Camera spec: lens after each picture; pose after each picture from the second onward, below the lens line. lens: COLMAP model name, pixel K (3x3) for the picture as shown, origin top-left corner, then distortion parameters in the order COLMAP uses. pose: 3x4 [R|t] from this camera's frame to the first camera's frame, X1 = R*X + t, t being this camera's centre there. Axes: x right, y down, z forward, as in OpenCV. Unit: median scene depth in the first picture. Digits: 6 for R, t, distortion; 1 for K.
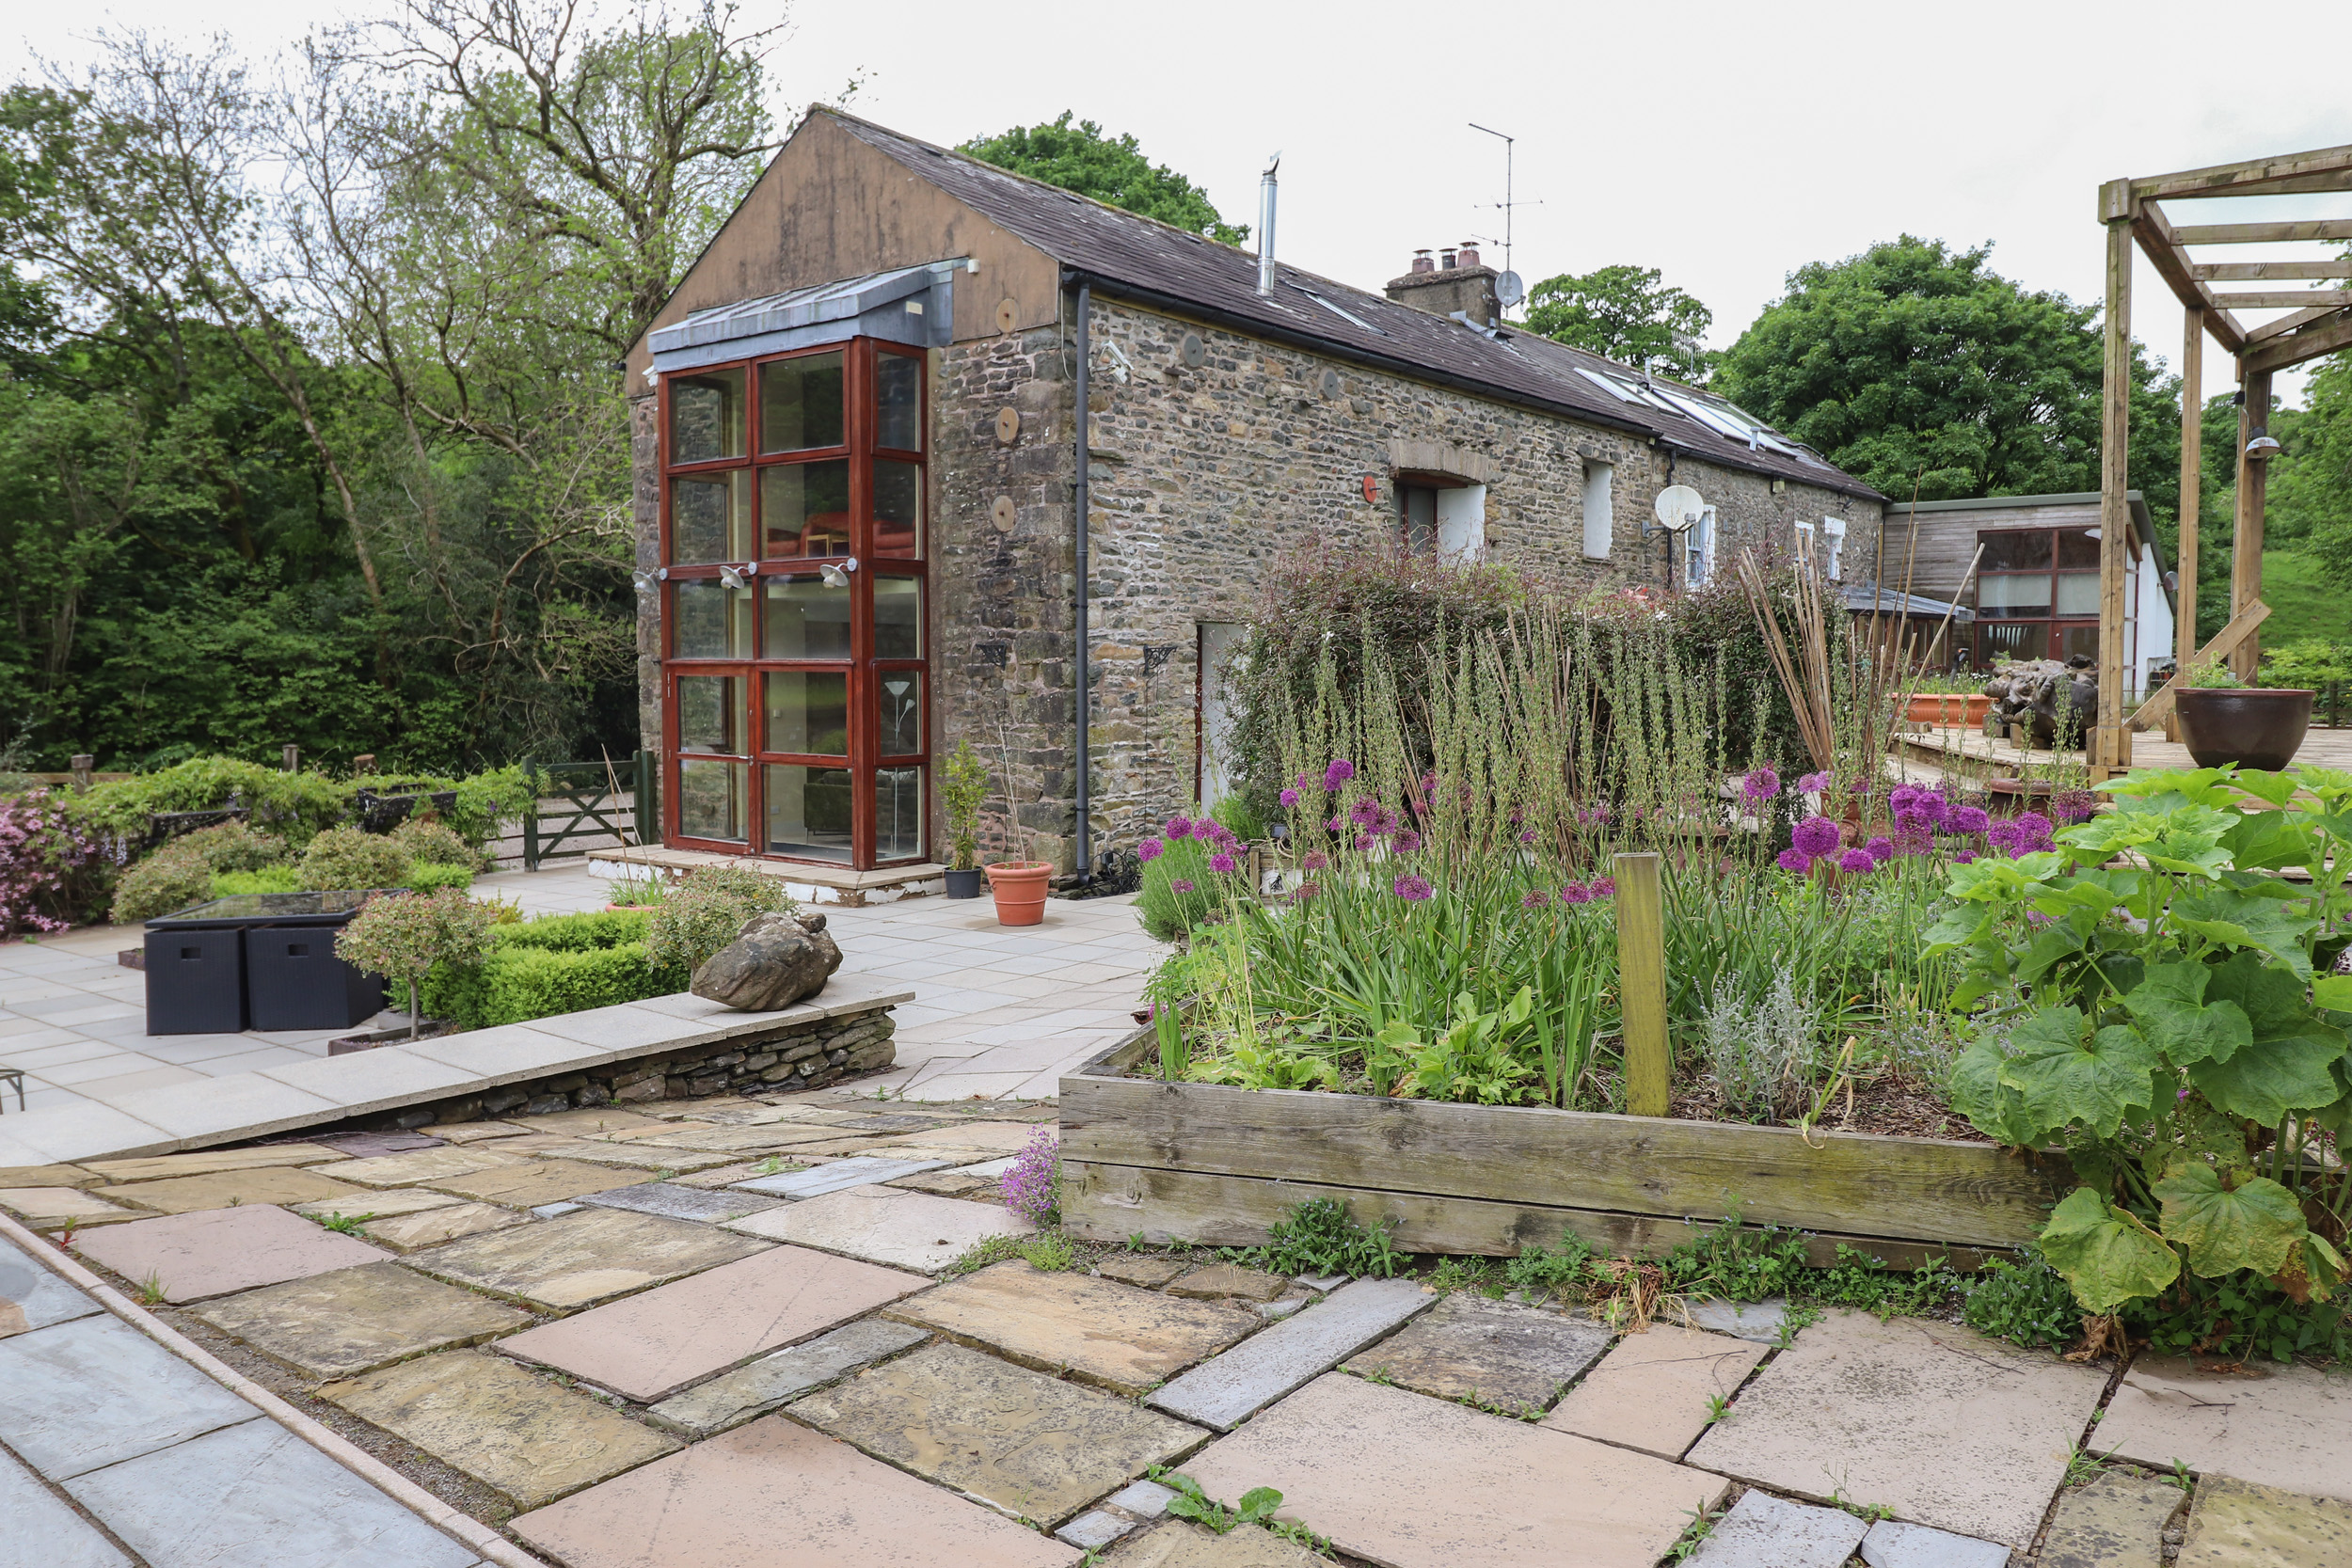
lens RADIAL K [[1675.3, 0, 1176.7], [0, 1675.3, 782.6], [0, 0, 1]] dist [0.011347, -0.011643]
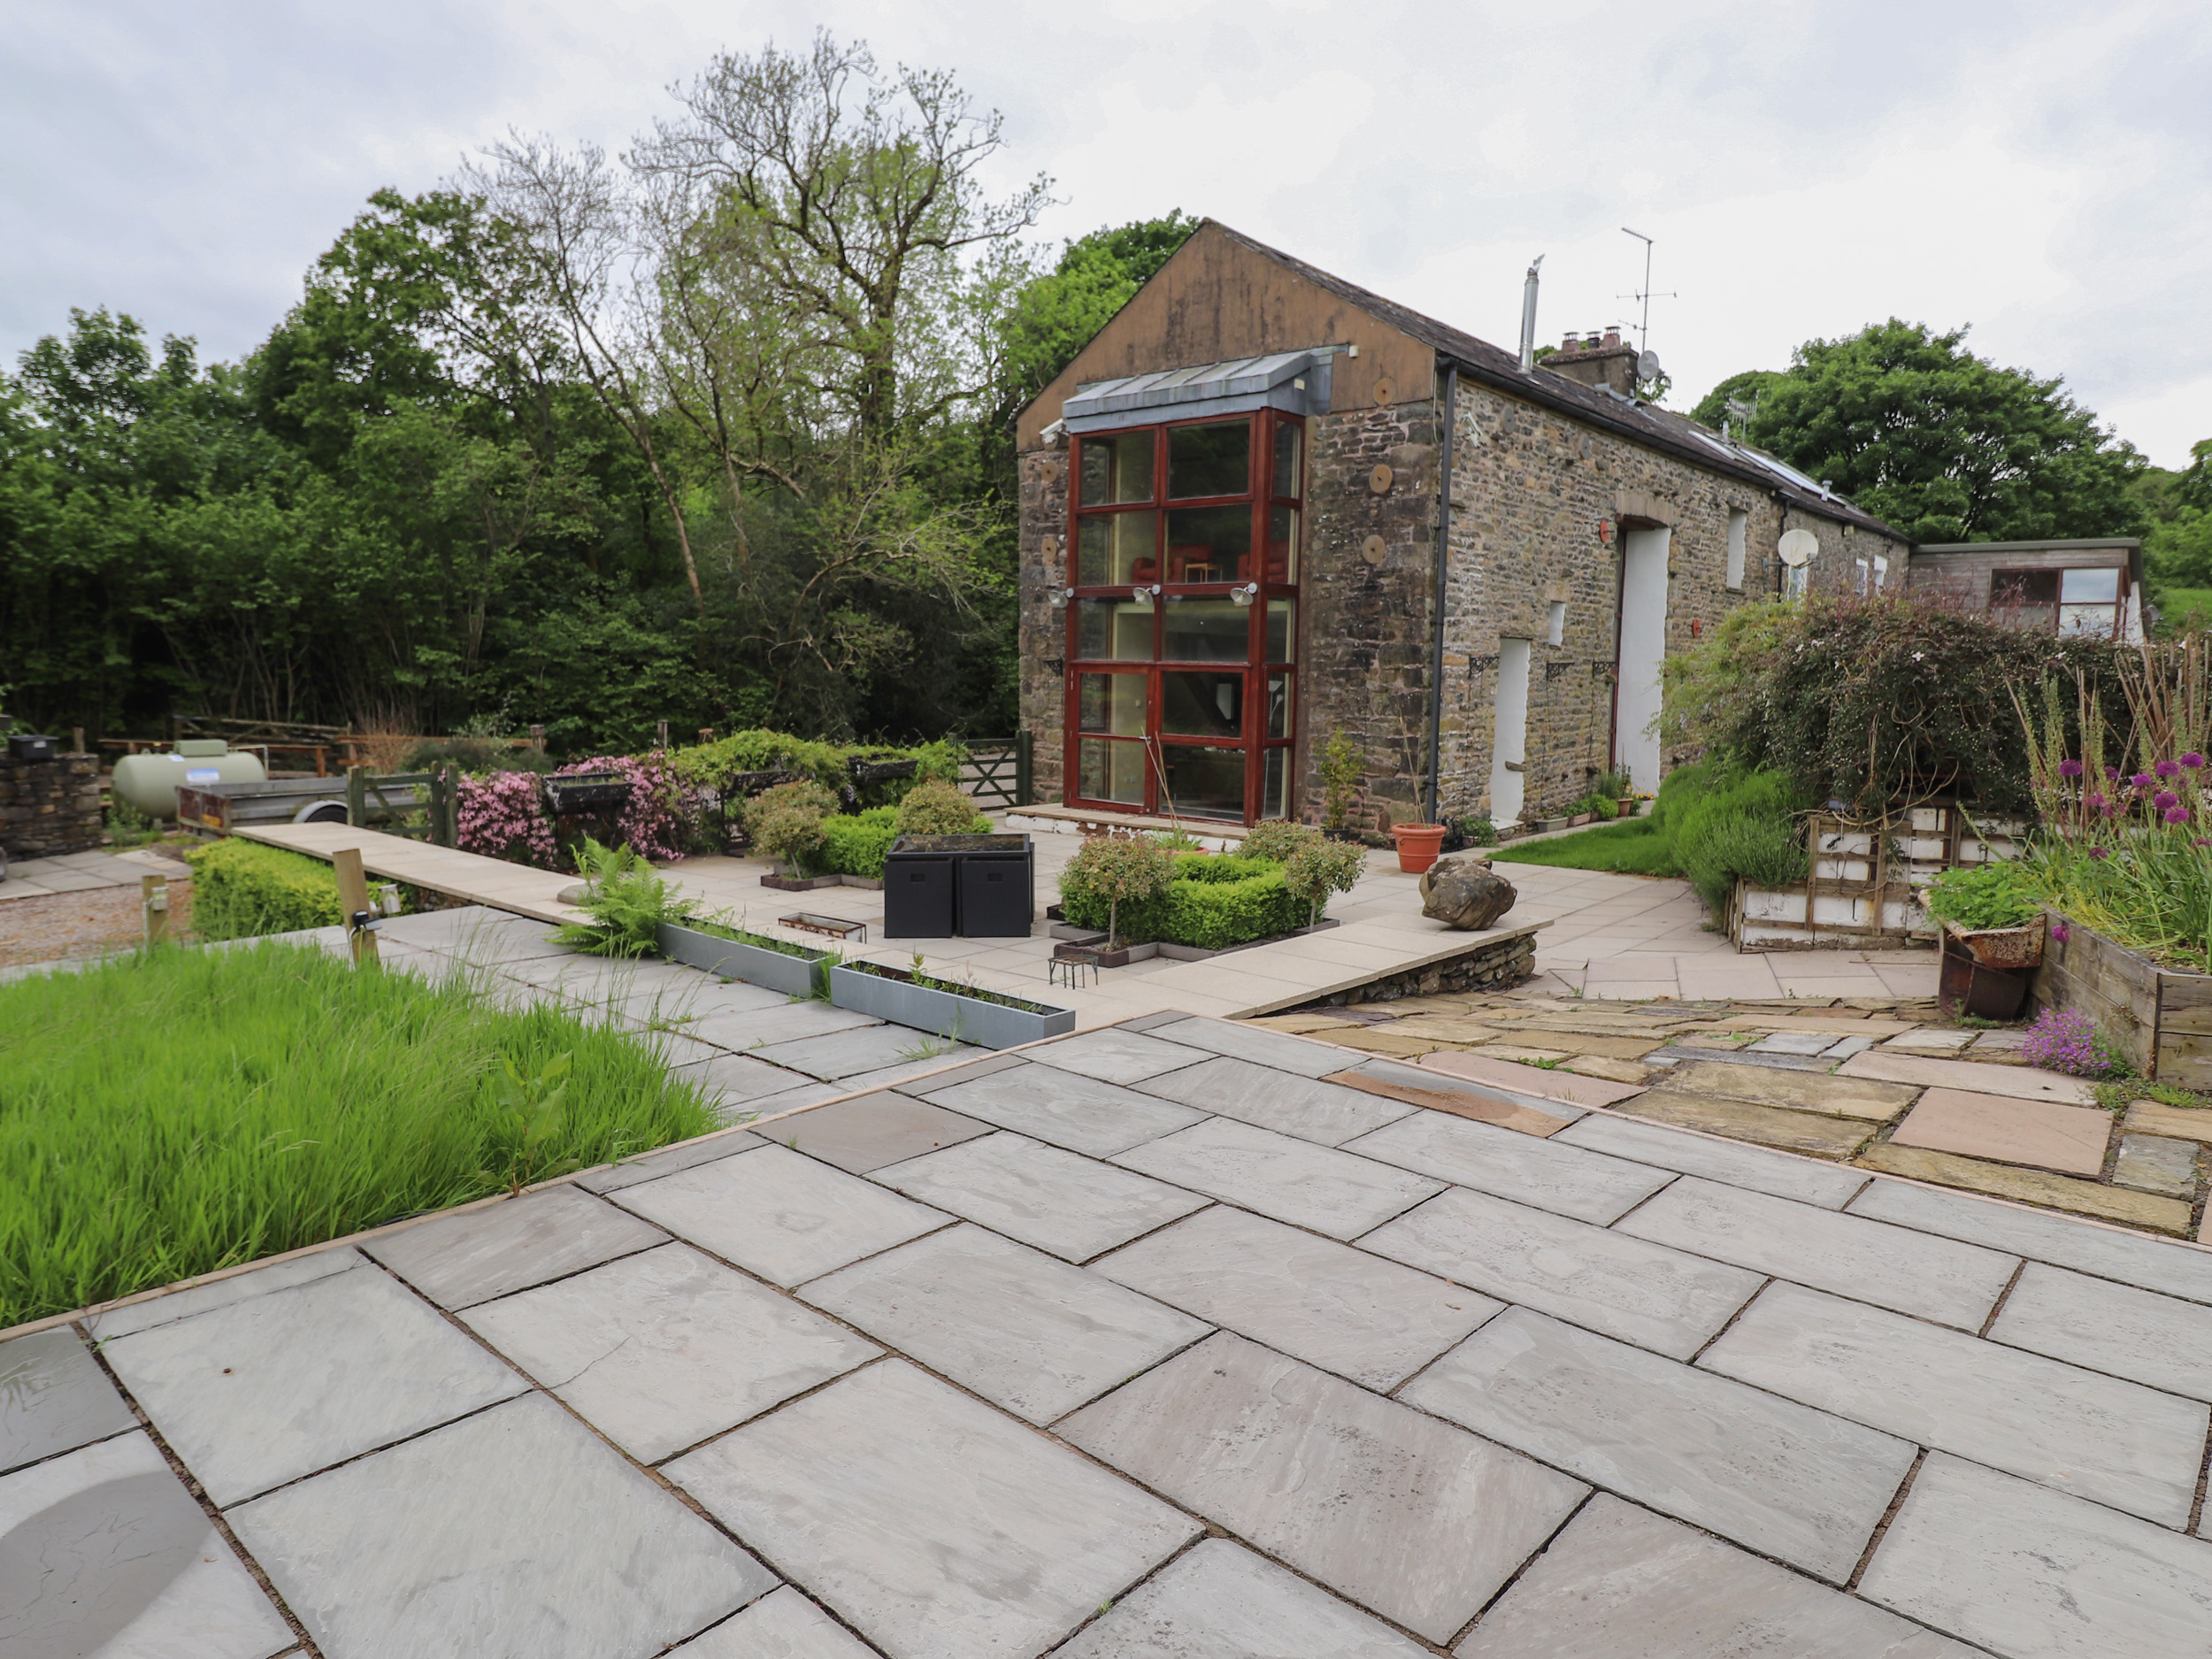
lens RADIAL K [[1371.0, 0, 1105.3], [0, 1371.0, 821.7], [0, 0, 1]] dist [0.002563, -0.009762]
pose [[0.998886, 0.021945, -0.041775, -0.212943], [-0.020097, 0.998823, 0.044146, 0.003061], [0.042695, -0.043258, 0.998151, -0.044087]]
